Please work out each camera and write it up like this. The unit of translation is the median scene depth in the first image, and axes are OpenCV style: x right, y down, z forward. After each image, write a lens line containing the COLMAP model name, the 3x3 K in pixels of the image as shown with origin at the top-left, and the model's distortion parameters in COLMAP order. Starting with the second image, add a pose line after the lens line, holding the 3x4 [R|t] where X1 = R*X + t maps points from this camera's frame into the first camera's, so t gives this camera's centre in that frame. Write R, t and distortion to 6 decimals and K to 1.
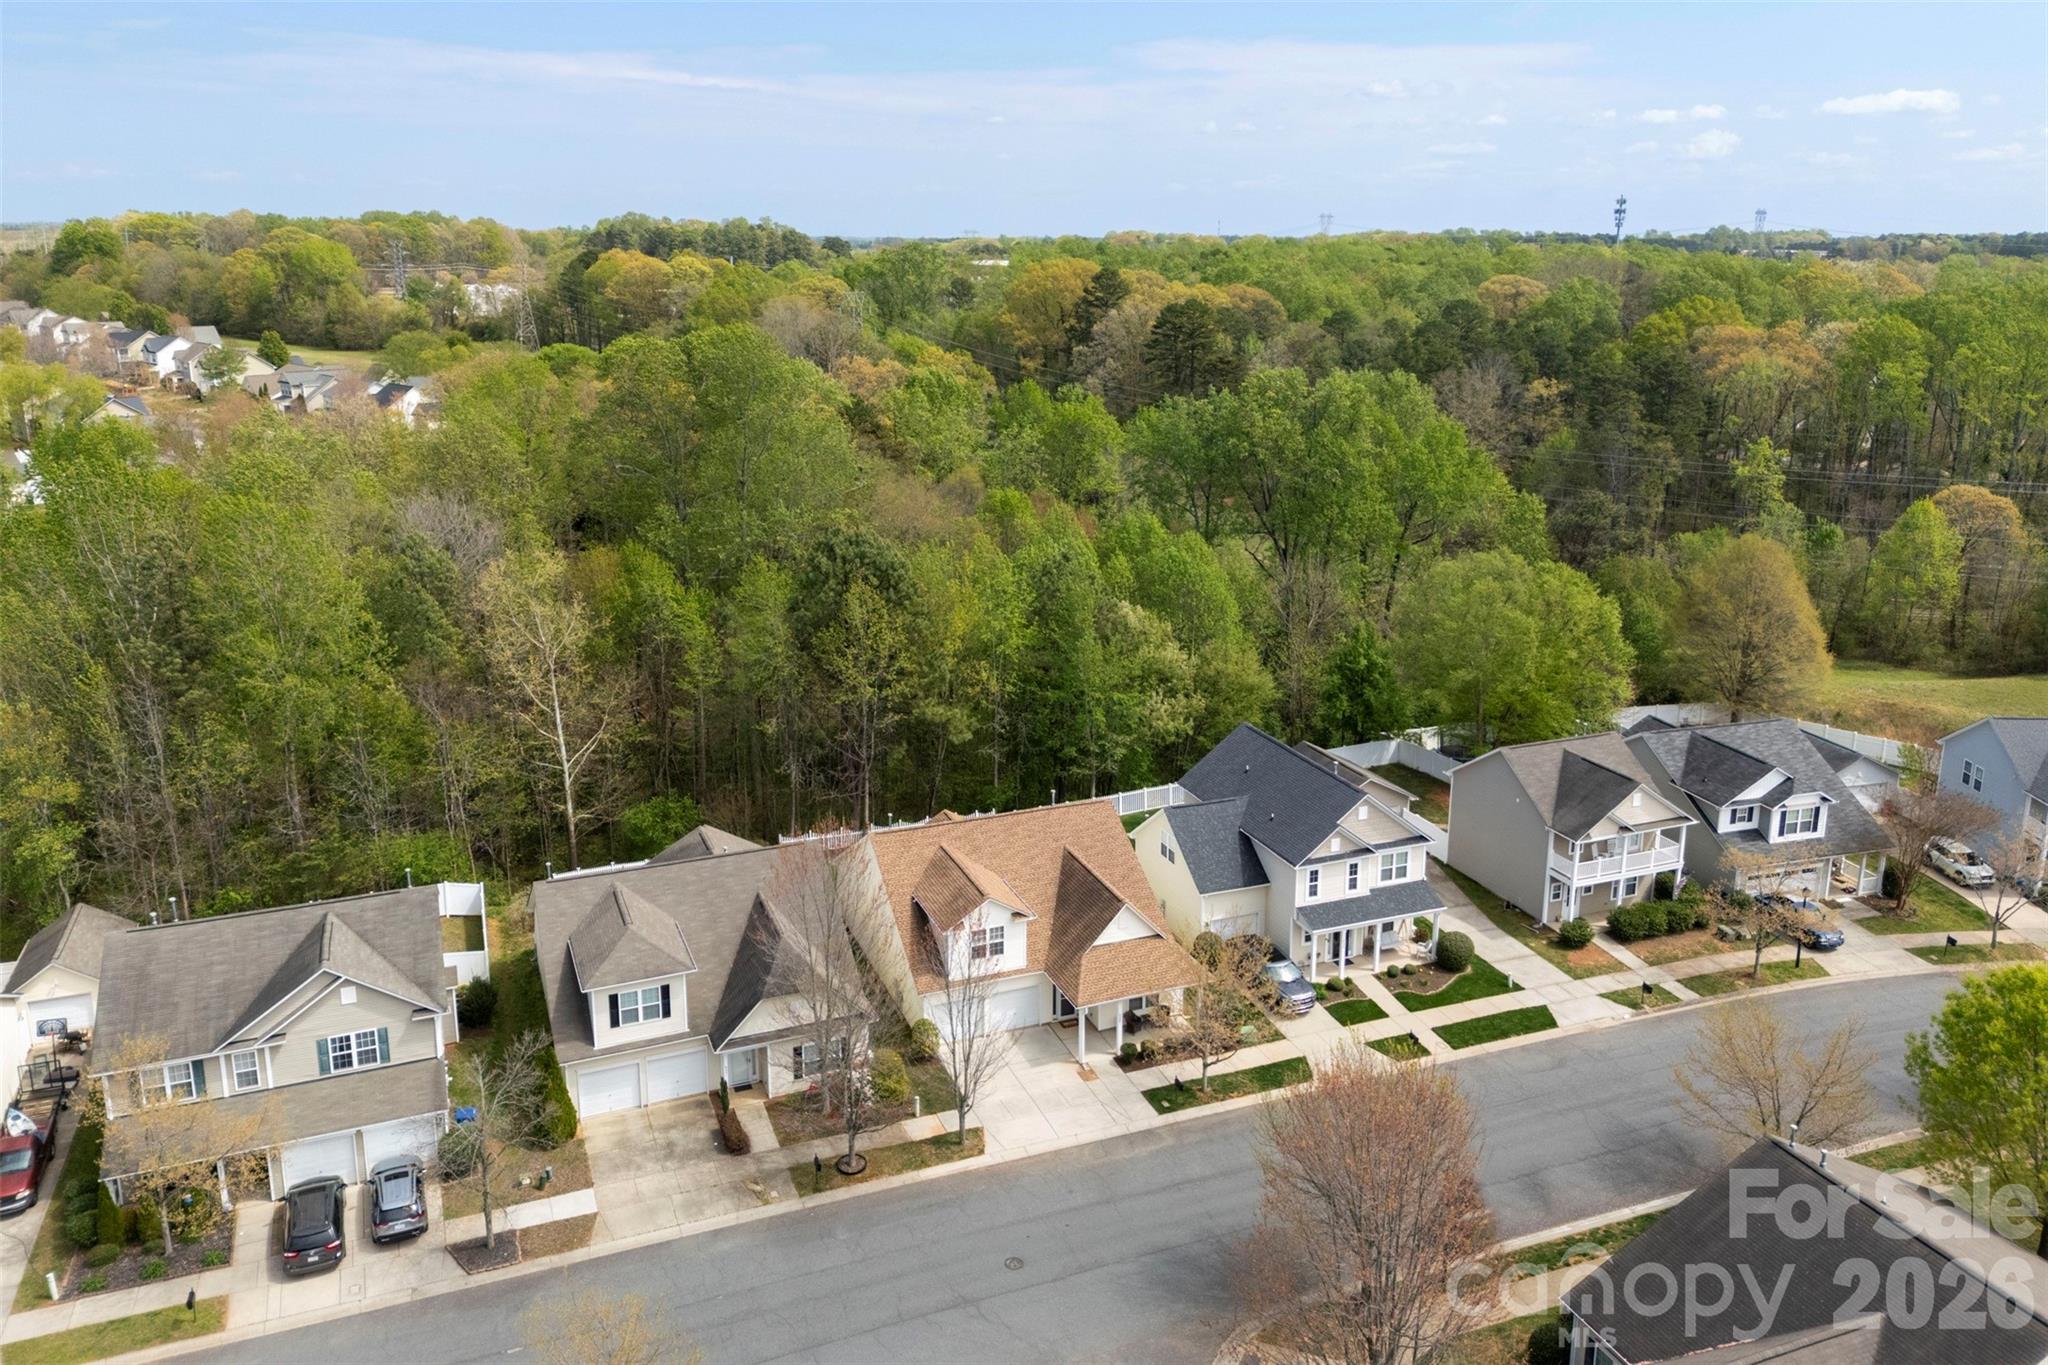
lens RADIAL K [[1494.2, 0, 1027.0], [0, 1494.2, 598.3], [0, 0, 1]] dist [0.088520, -0.084429]
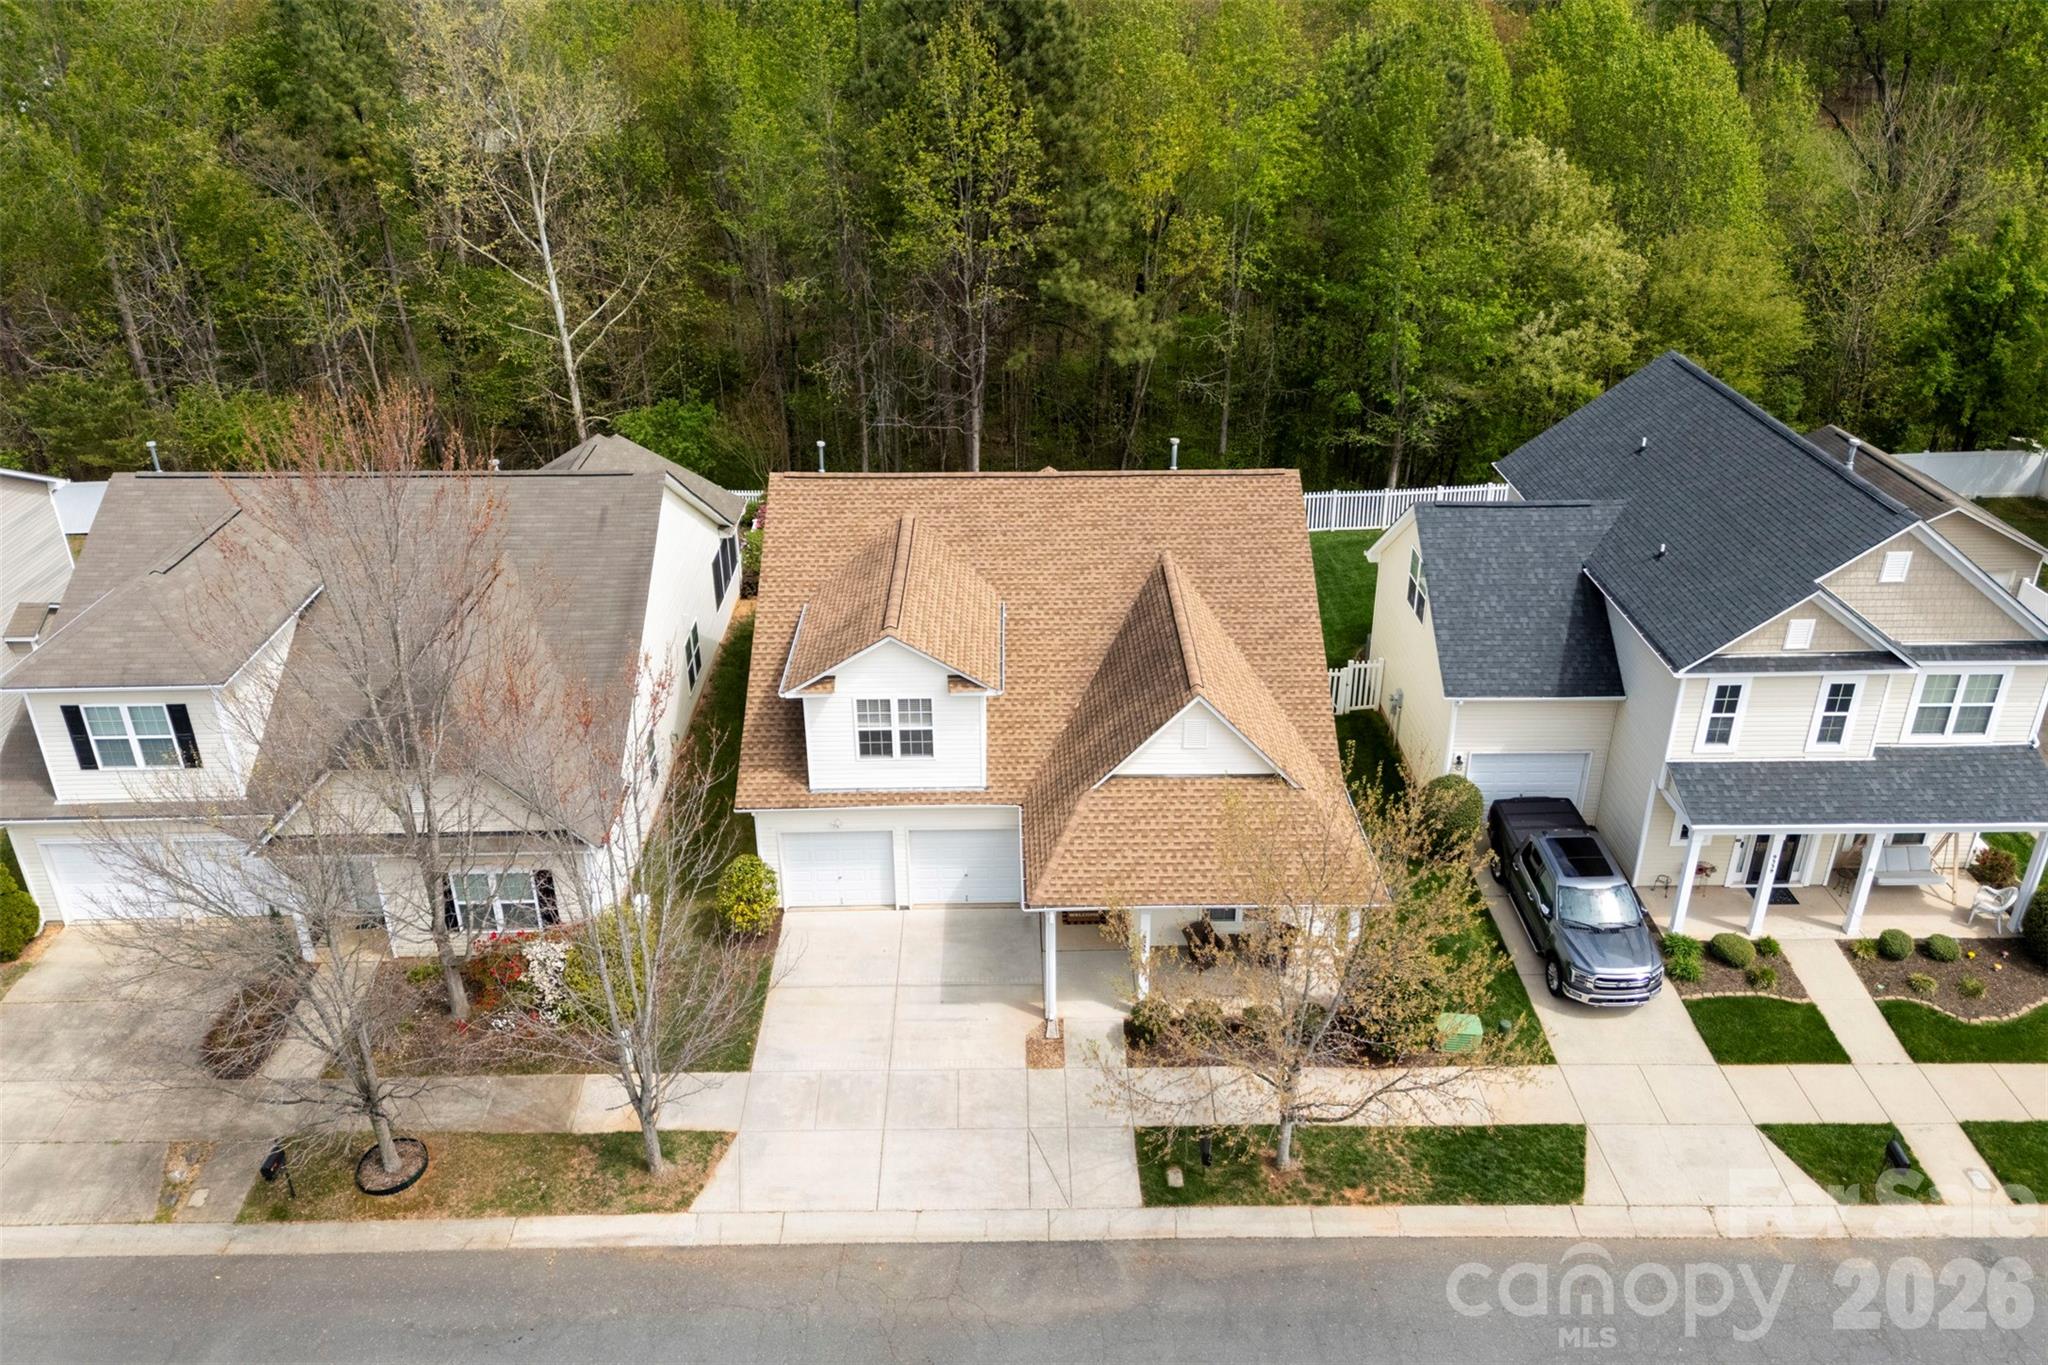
lens RADIAL K [[1488.2, 0, 1029.1], [0, 1488.2, 649.6], [0, 0, 1]] dist [0.100470, -0.099876]
pose [[0.933626, 0.153921, -0.323499, 0.141964], [-0.075048, 0.966992, 0.243504, 0.082807], [0.350301, -0.203064, 0.914360, 0.543135]]
